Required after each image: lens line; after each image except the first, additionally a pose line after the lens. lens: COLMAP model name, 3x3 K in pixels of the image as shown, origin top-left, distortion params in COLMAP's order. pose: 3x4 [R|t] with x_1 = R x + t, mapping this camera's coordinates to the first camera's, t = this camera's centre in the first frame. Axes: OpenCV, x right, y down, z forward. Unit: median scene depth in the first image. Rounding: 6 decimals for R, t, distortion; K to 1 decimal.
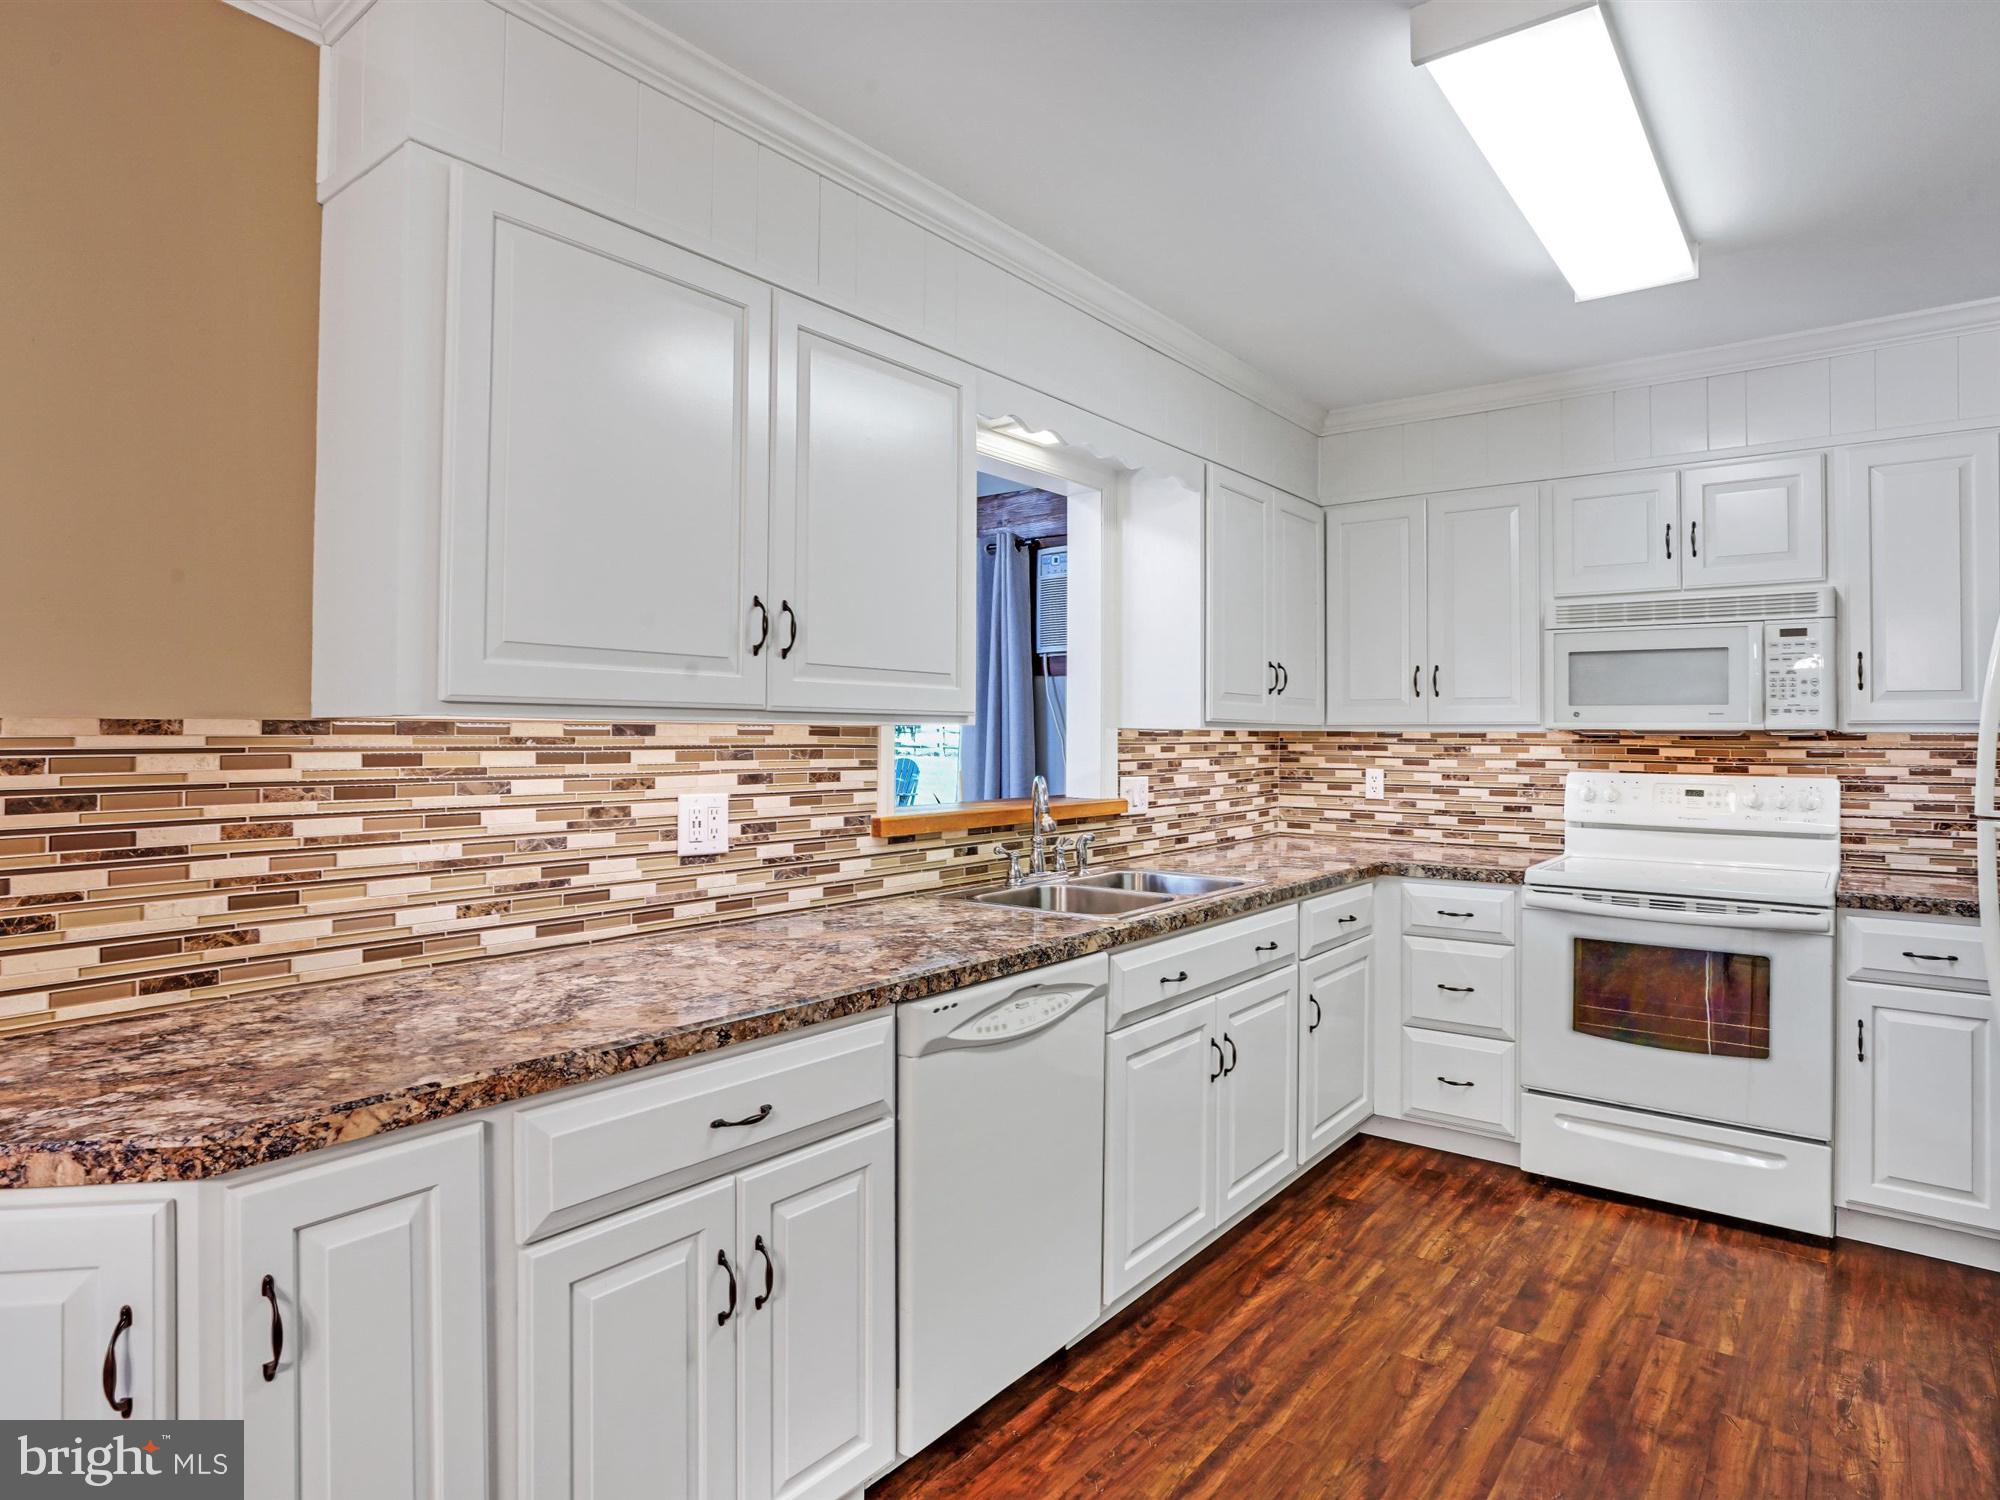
lens RADIAL K [[1144.4, 0, 999.0], [0, 1144.4, 716.6], [0, 0, 1]] dist [-0.044112, 0.018320]
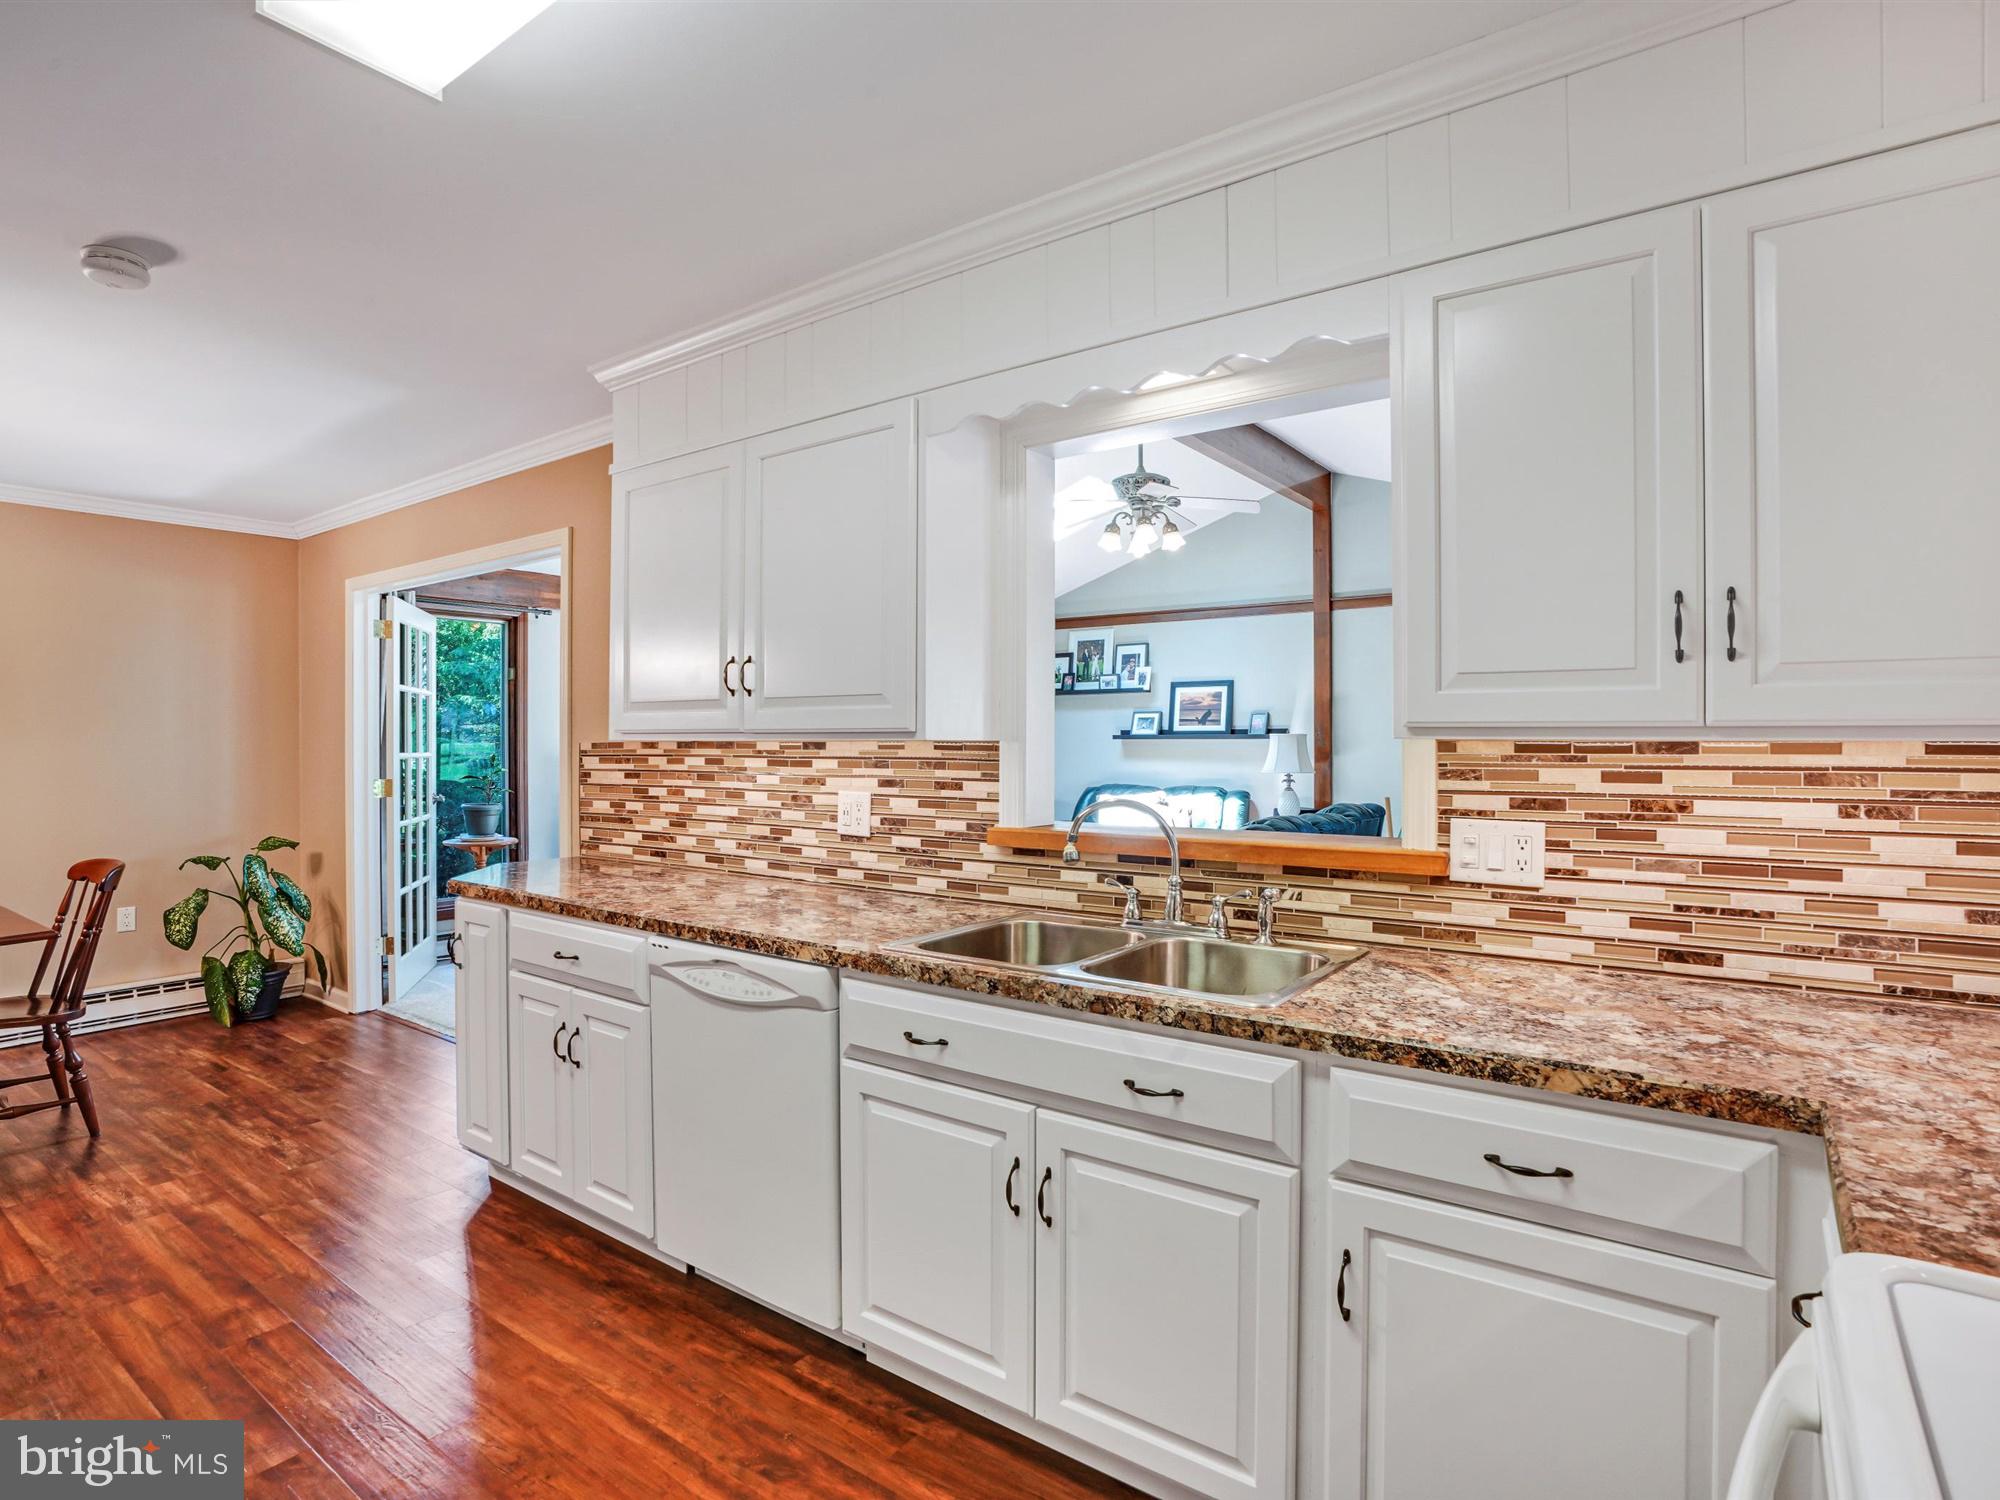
lens RADIAL K [[1026.2, 0, 1000.0], [0, 1026.2, 750.0], [0, 0, 1]] dist [-0.059619, 0.000157]
pose [[0.040325, -0.001211, -0.999186, 0.826720], [0.012550, 0.999921, -0.000705, 0.016985], [0.999108, -0.012512, 0.040337, 0.942663]]
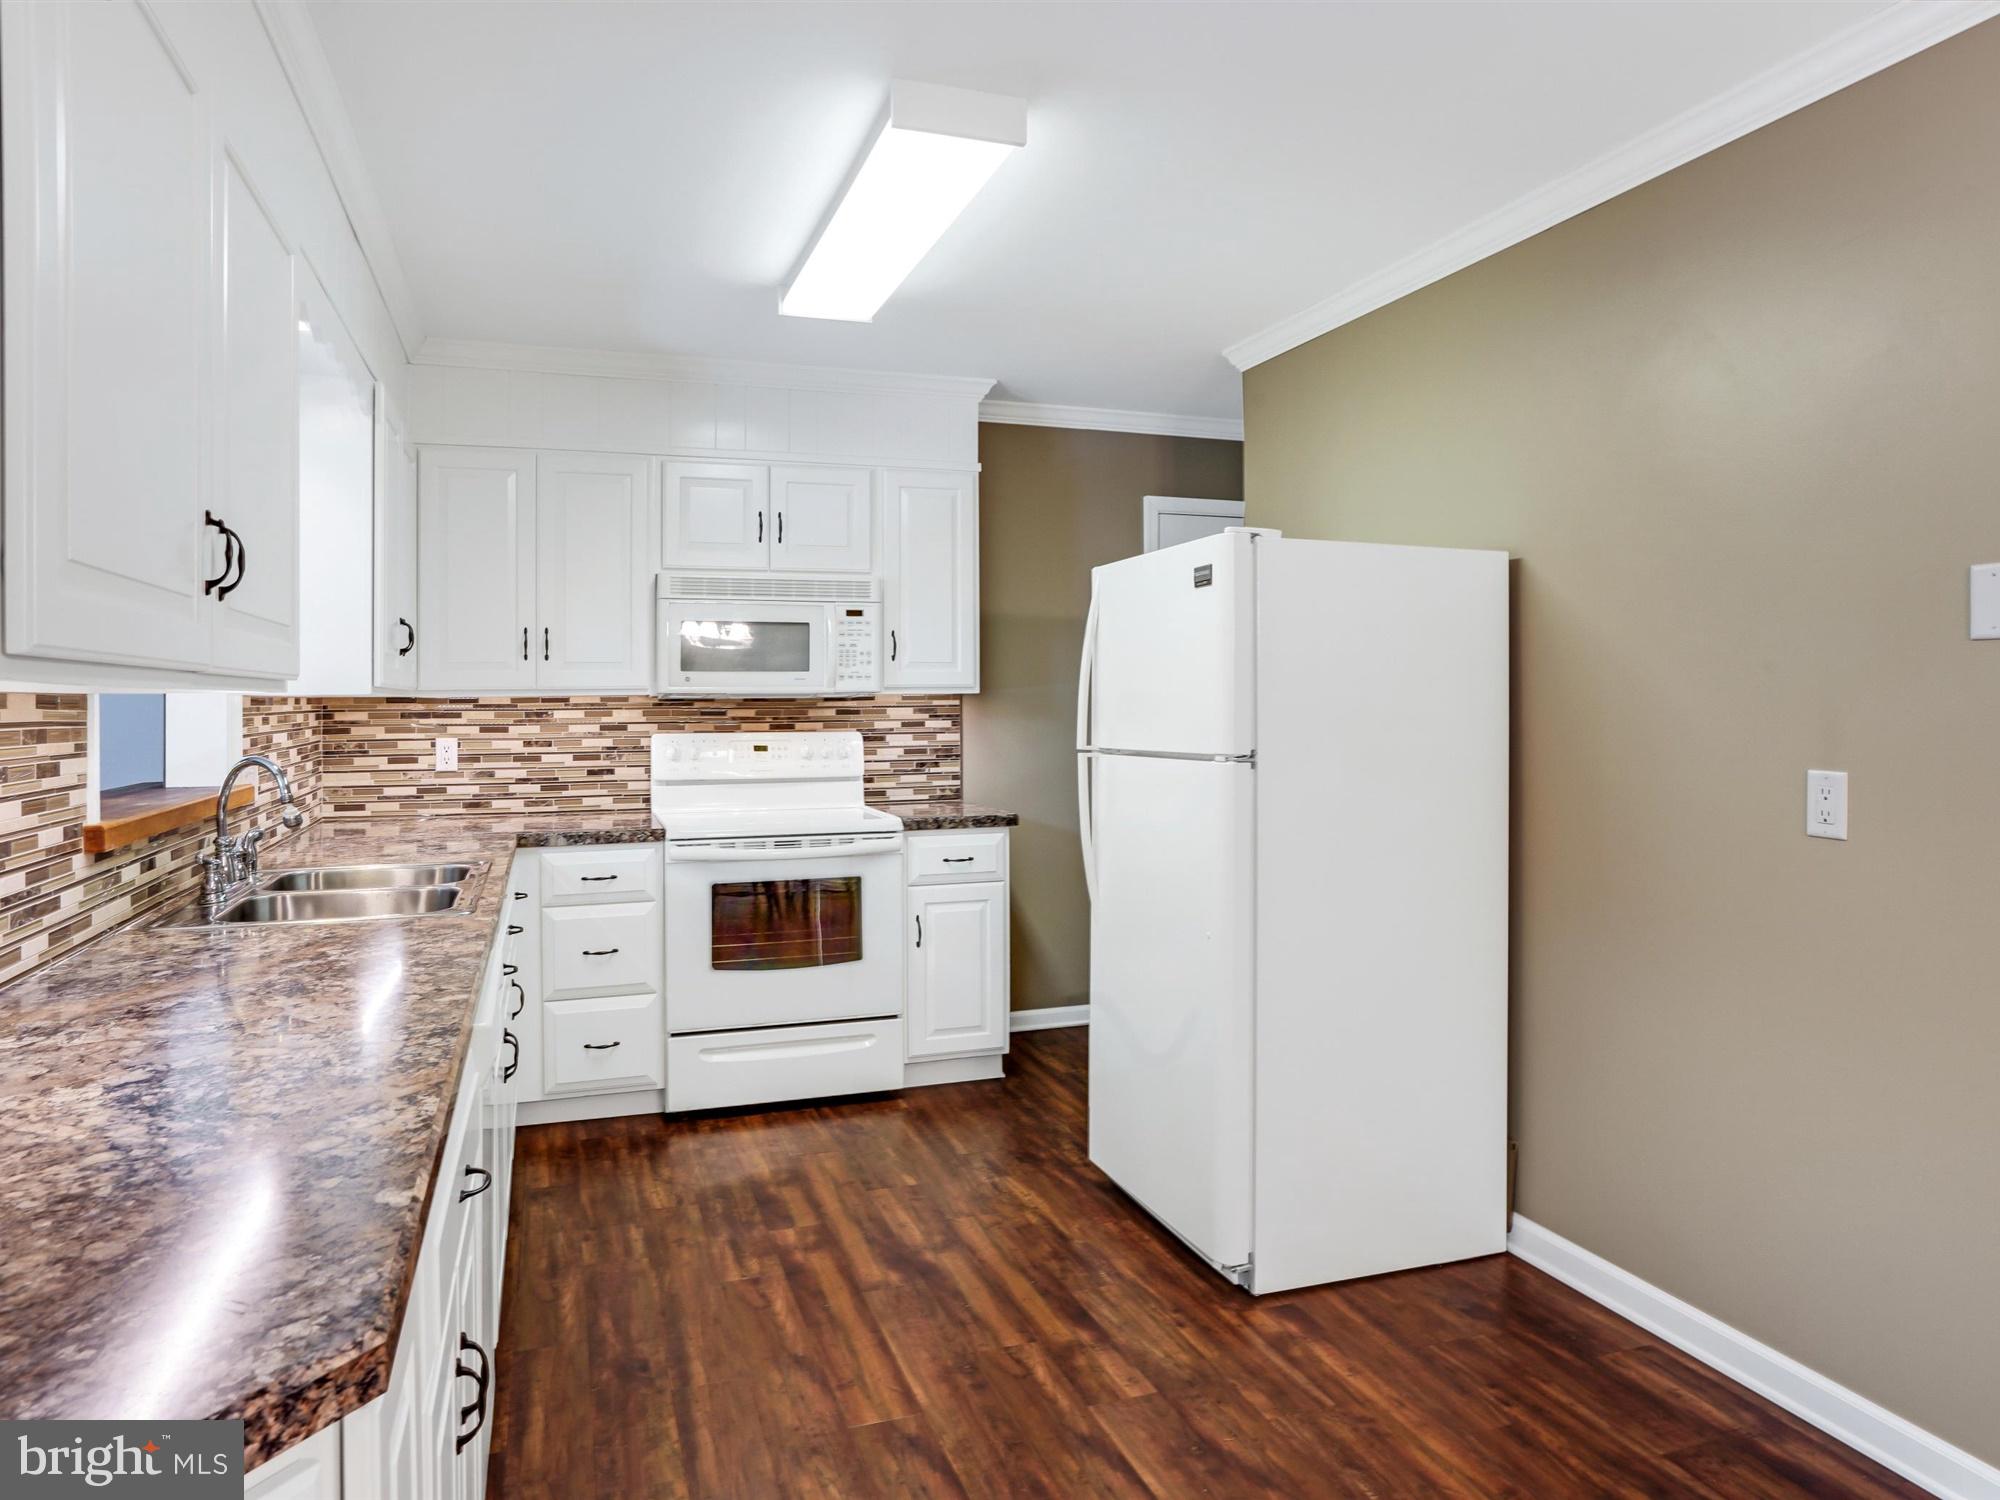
lens RADIAL K [[1283.3, 0, 997.3], [0, 1283.3, 688.8], [0, 0, 1]] dist [-0.038040, 0.002956]
pose [[0.544453, -0.003385, 0.838785, -0.437400], [-0.002755, 0.999979, 0.005823, -0.000865], [-0.838787, -0.005481, 0.544432, 0.117502]]
